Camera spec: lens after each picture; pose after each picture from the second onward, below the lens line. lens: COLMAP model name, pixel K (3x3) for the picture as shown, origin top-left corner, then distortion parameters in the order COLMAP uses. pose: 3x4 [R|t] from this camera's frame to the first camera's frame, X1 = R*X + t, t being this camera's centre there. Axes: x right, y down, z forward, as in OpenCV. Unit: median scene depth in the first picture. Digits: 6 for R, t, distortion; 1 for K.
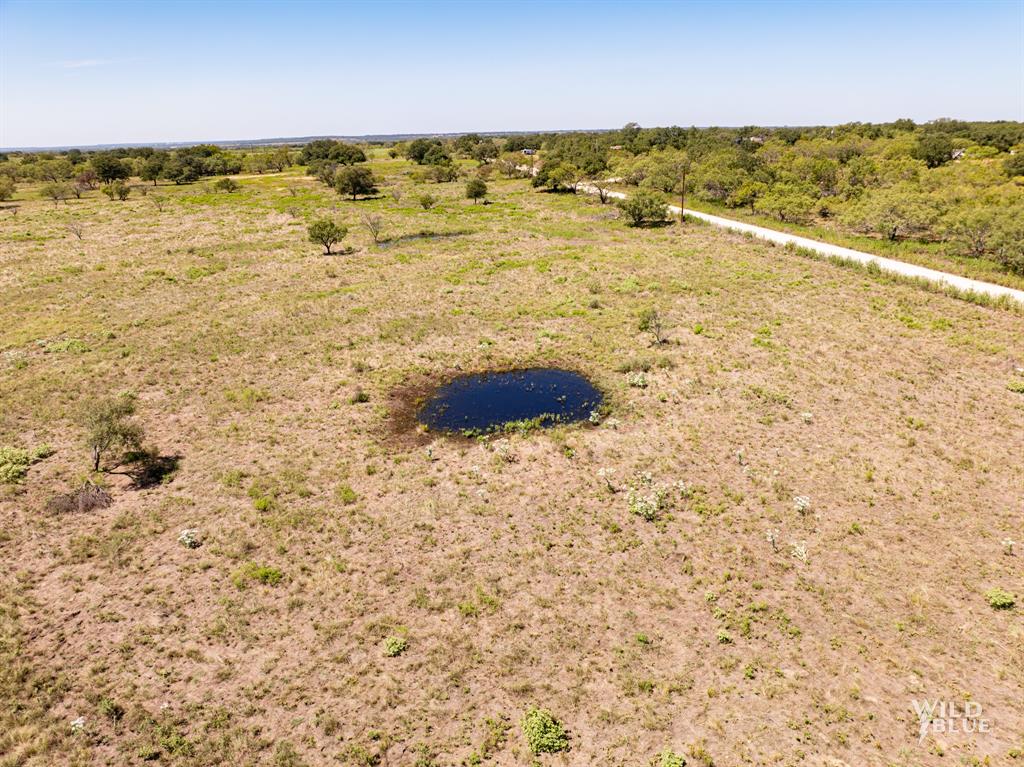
lens RADIAL K [[731.8, 0, 517.7], [0, 731.8, 380.9], [0, 0, 1]] dist [-0.029004, 0.000857]
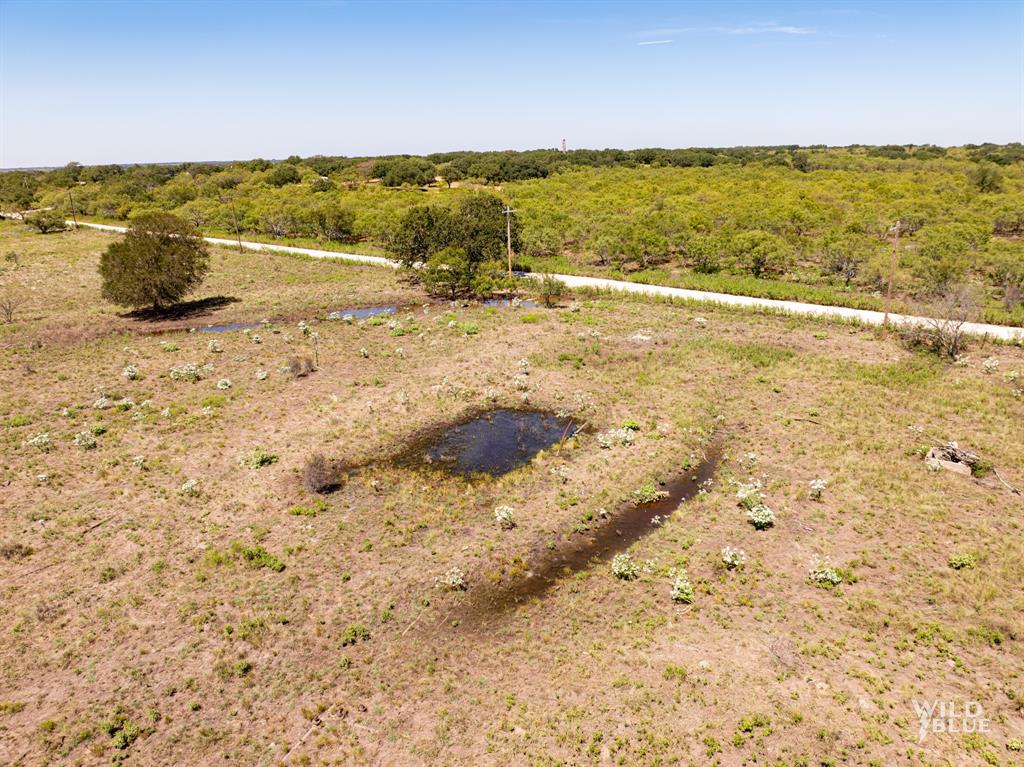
lens RADIAL K [[731.8, 0, 518.2], [0, 731.8, 384.0], [0, 0, 1]] dist [-0.029004, 0.000857]
pose [[0.801509, -0.177465, 0.571042, 0.031520], [0.198804, 0.979709, 0.025429, 0.192577], [-0.563968, 0.093144, 0.820527, -0.578238]]
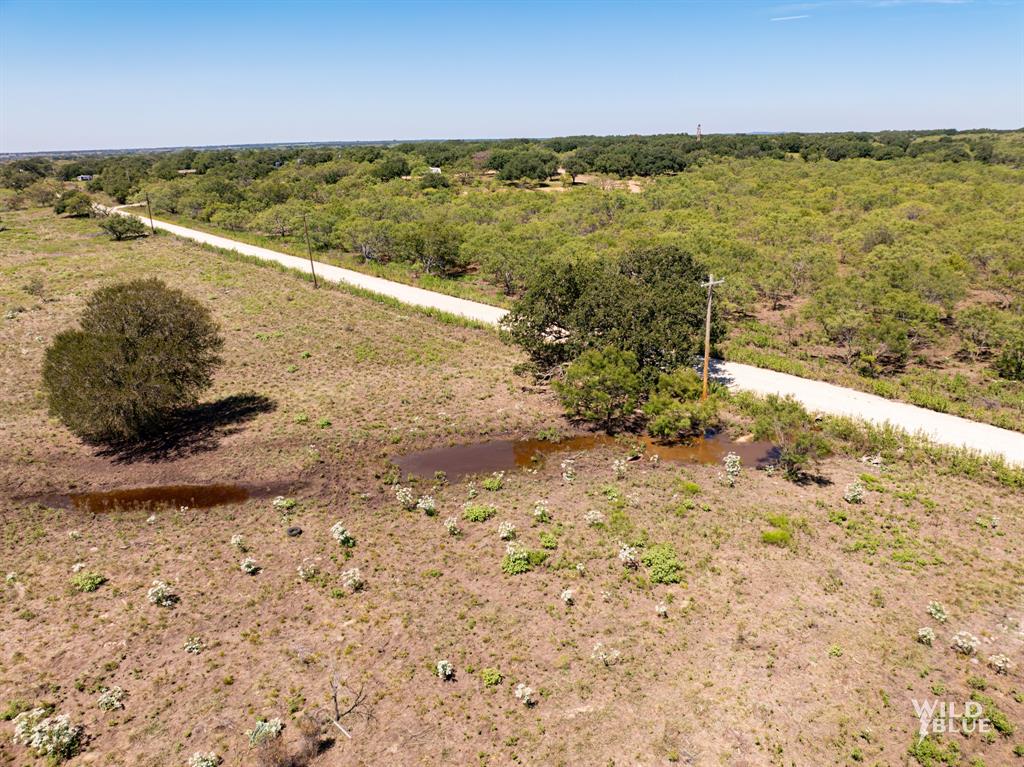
lens RADIAL K [[731.8, 0, 520.9], [0, 731.8, 385.9], [0, 0, 1]] dist [-0.029004, 0.000857]
pose [[0.881425, -0.151365, 0.447413, 0.137576], [0.156477, 0.987346, 0.025764, 0.102022], [-0.445651, 0.047300, 0.893956, -0.384647]]
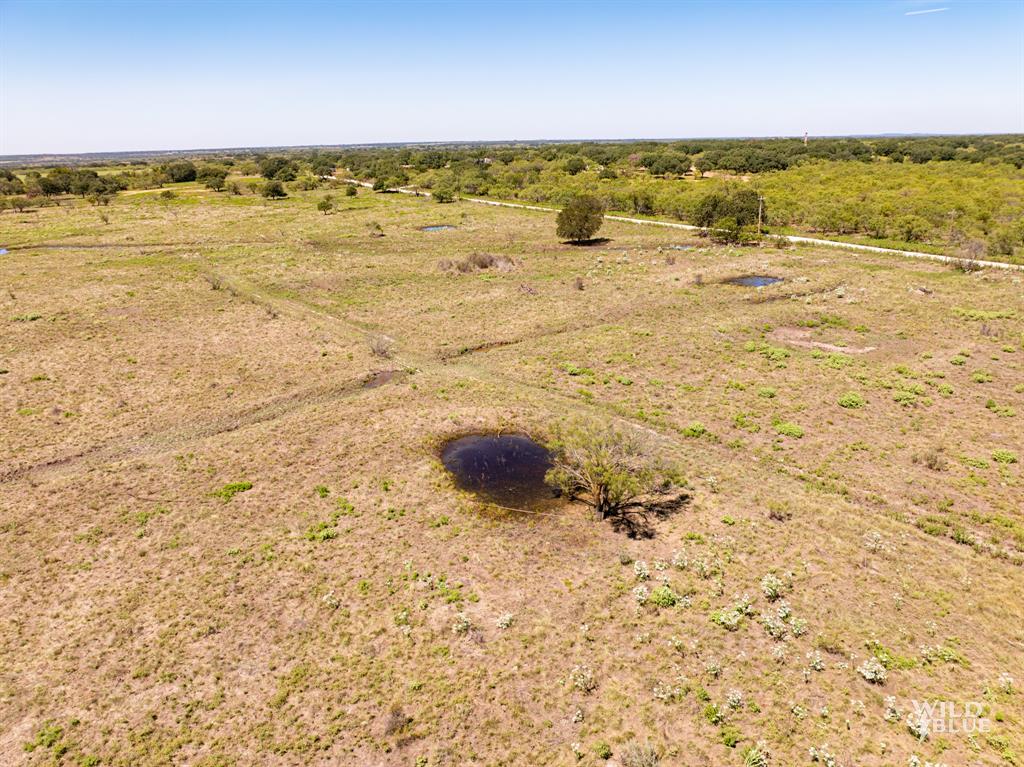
lens RADIAL K [[731.8, 0, 520.4], [0, 731.8, 378.4], [0, 0, 1]] dist [-0.029004, 0.000857]
pose [[0.942876, -0.102360, 0.317027, -0.305411], [0.108800, 0.994060, -0.002627, 0.293995], [-0.314875, 0.036970, 0.948413, -0.988632]]
